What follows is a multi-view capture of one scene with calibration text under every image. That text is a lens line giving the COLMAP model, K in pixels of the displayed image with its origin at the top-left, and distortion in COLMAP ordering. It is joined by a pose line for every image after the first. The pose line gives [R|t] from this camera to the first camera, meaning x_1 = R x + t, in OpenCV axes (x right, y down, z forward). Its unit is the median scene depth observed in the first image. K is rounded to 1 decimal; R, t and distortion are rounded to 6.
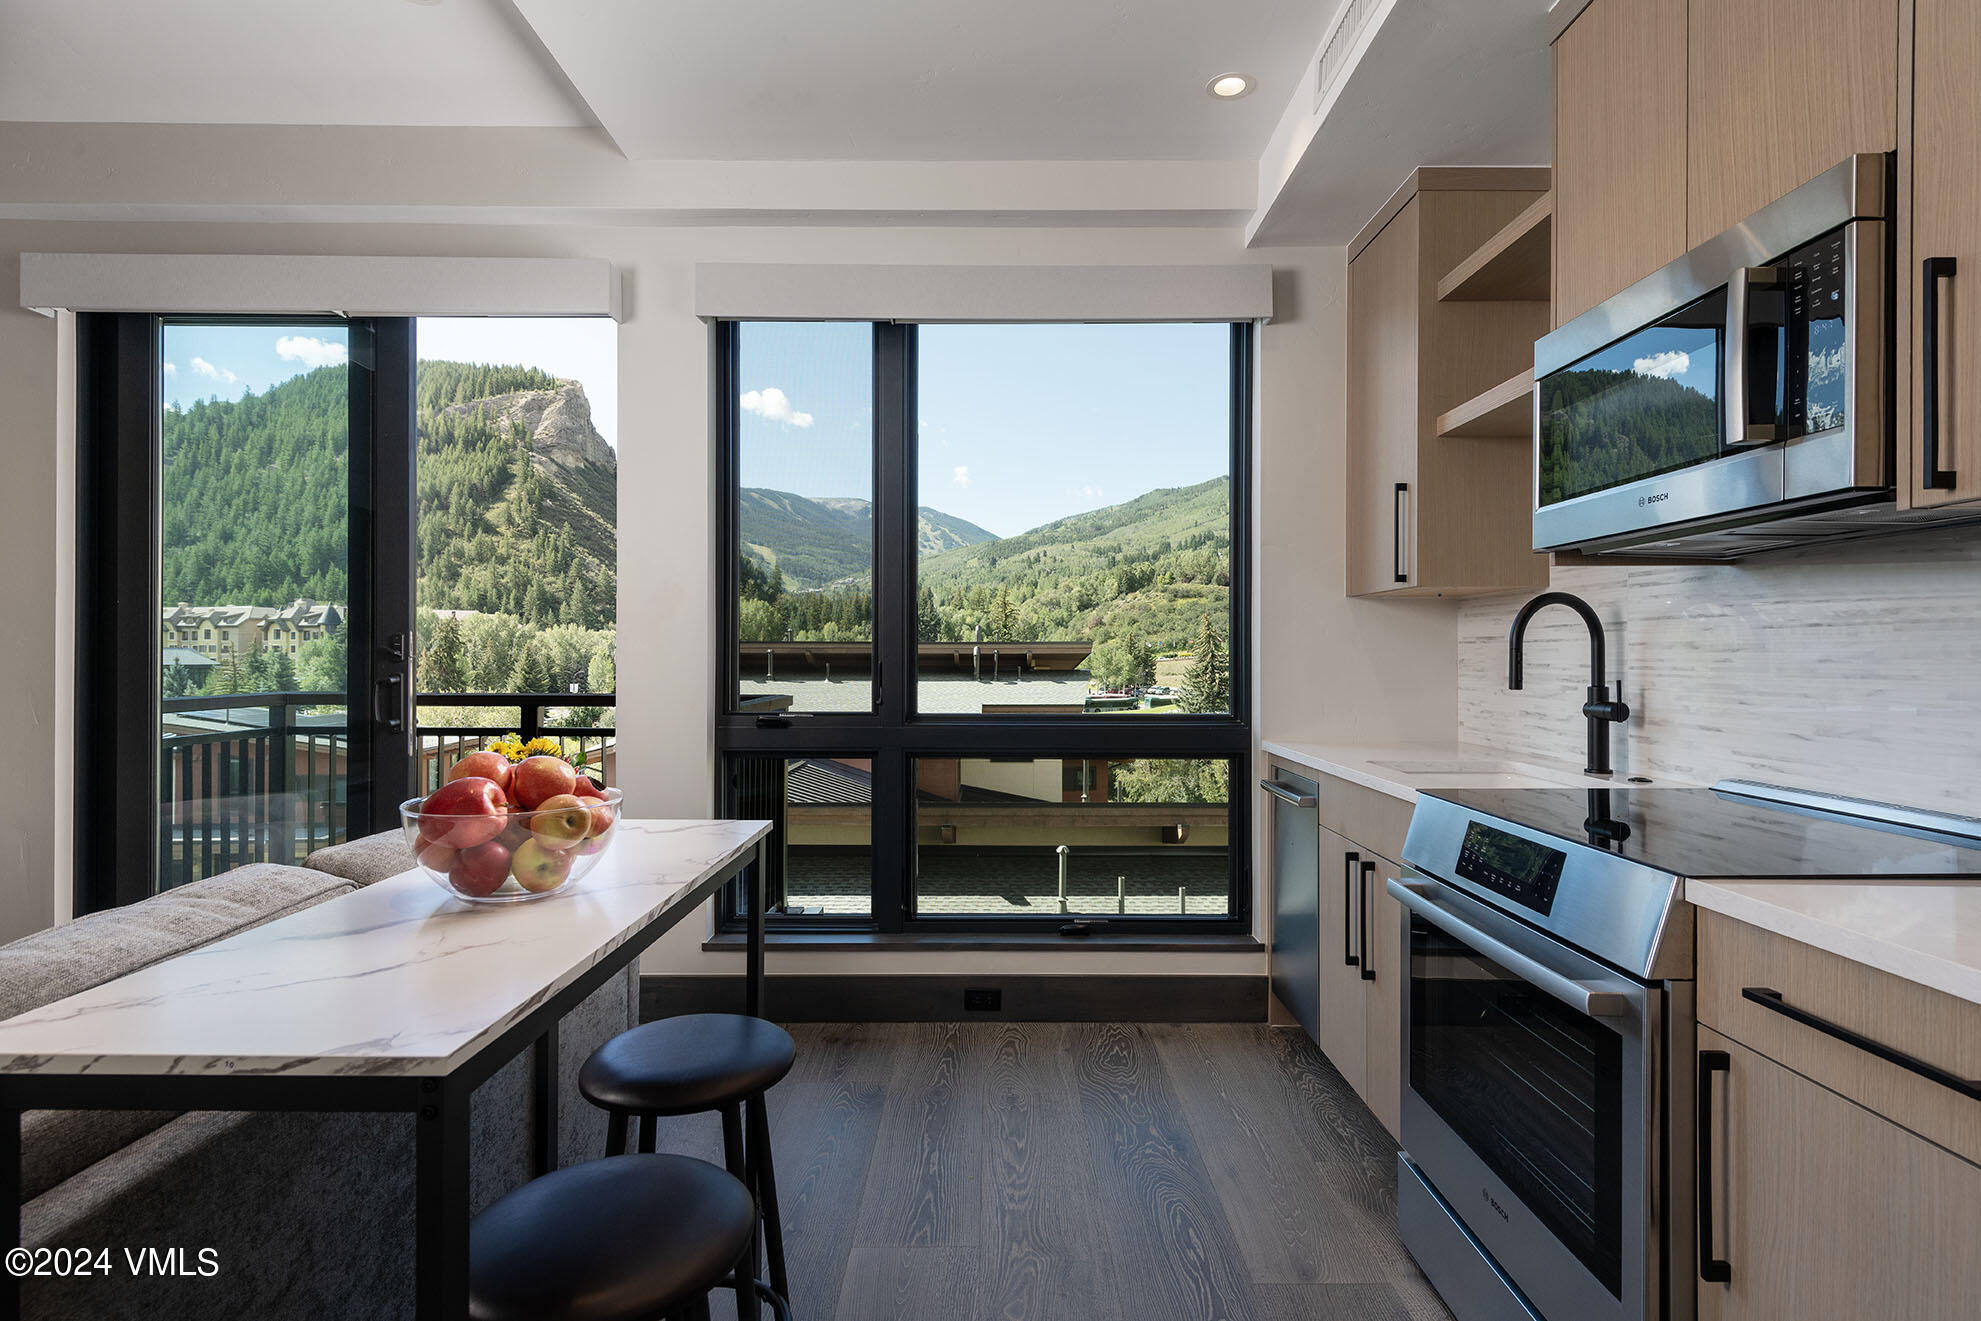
lens RADIAL K [[989.7, 0, 1000.0], [0, 989.7, 656.2], [0, 0, 1]] dist [0.011887, -0.006308]
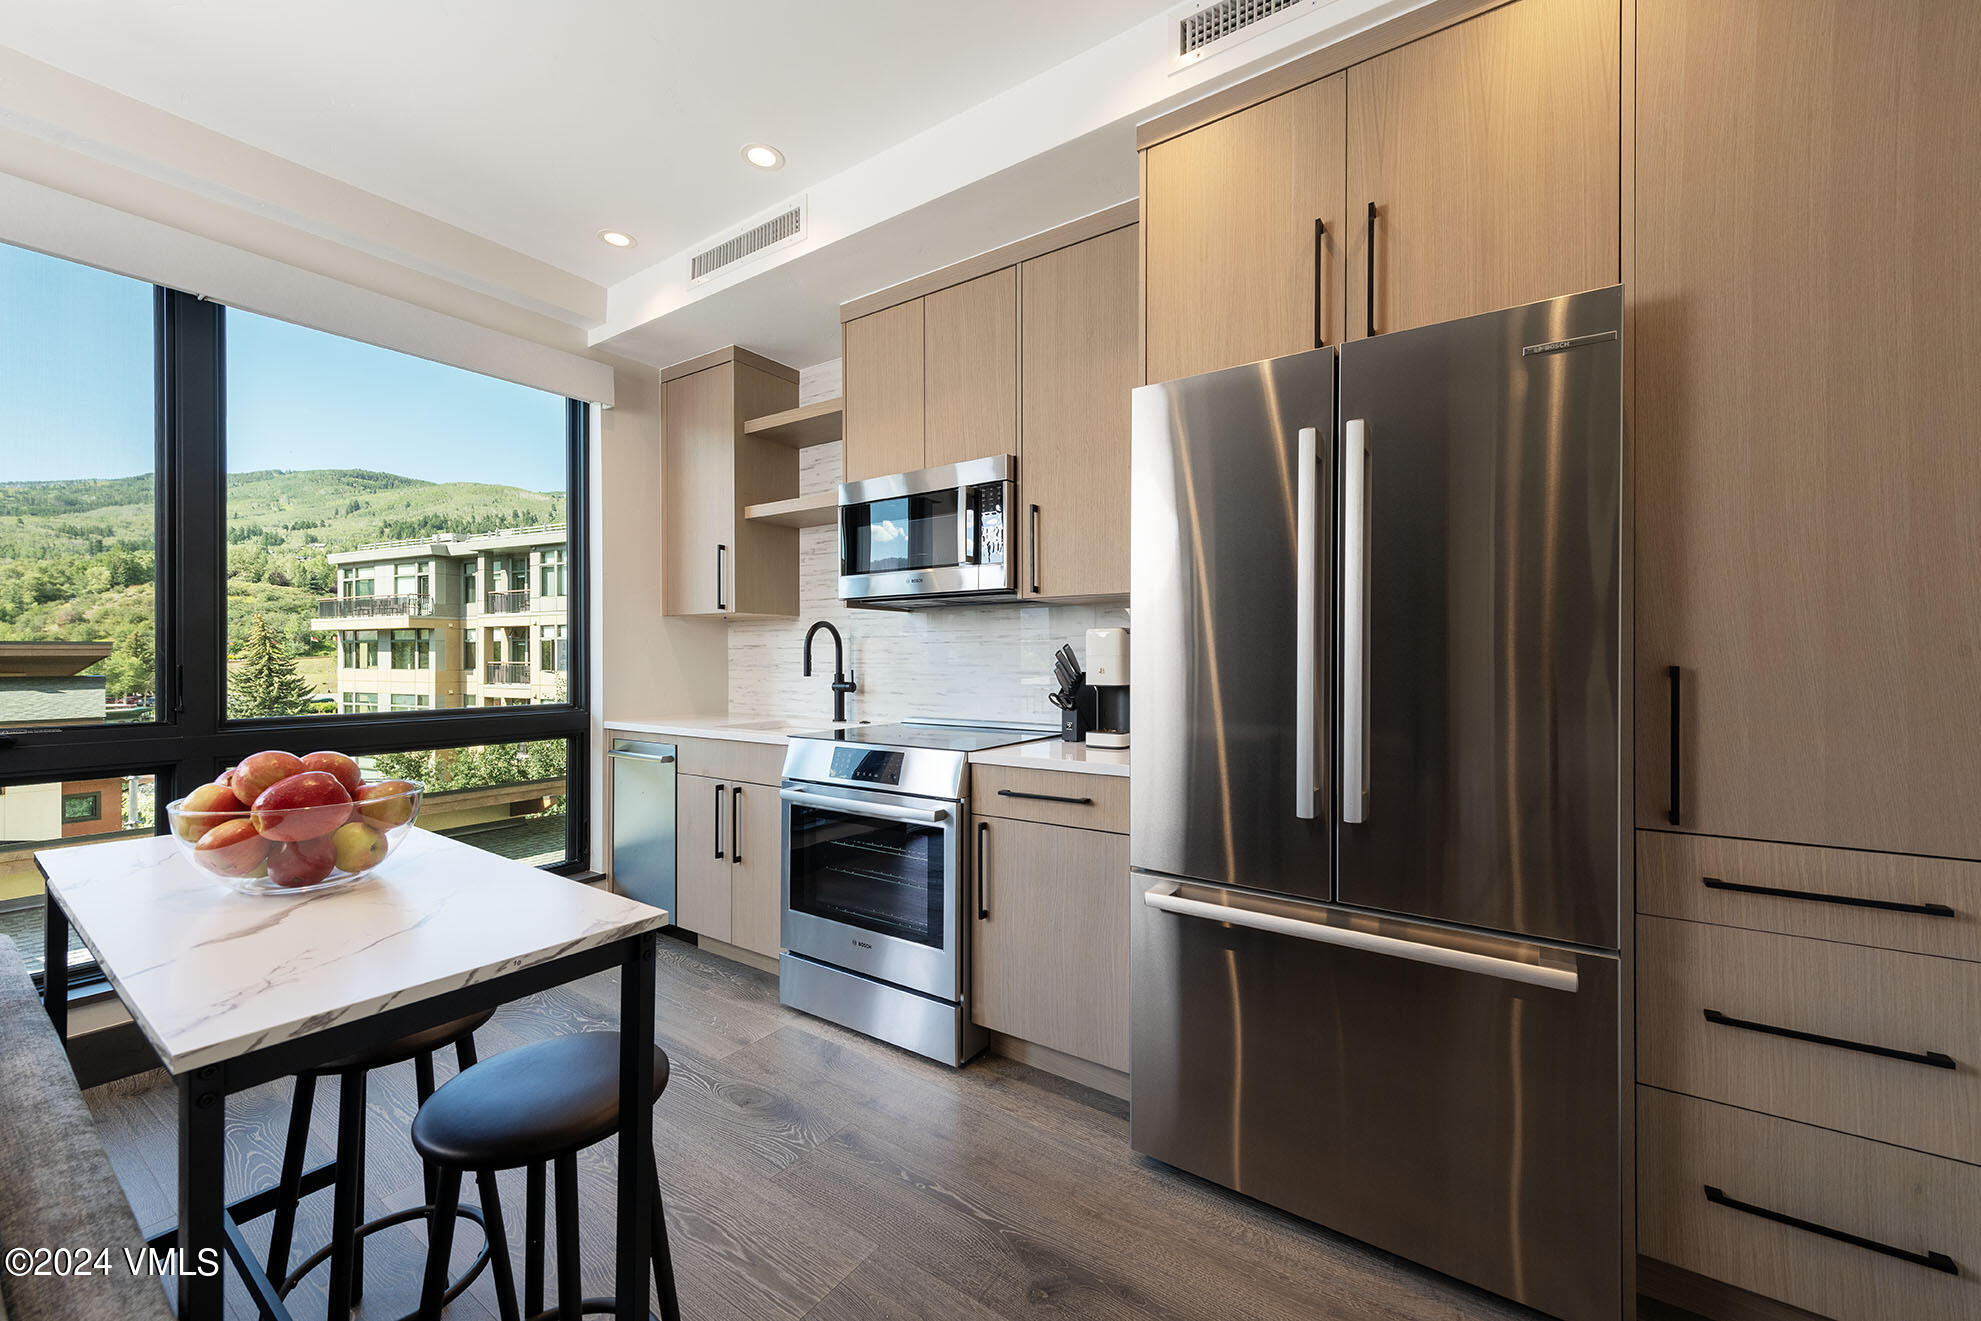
lens RADIAL K [[774.0, 0, 1000.2], [0, 774.0, 659.1], [0, 0, 1]] dist [0.009357, -0.001750]
pose [[0.562270, -0.003423, 0.826946, -0.400289], [0.002335, 0.999994, 0.002551, 0.000797], [-0.826950, 0.000496, 0.562275, -0.037979]]
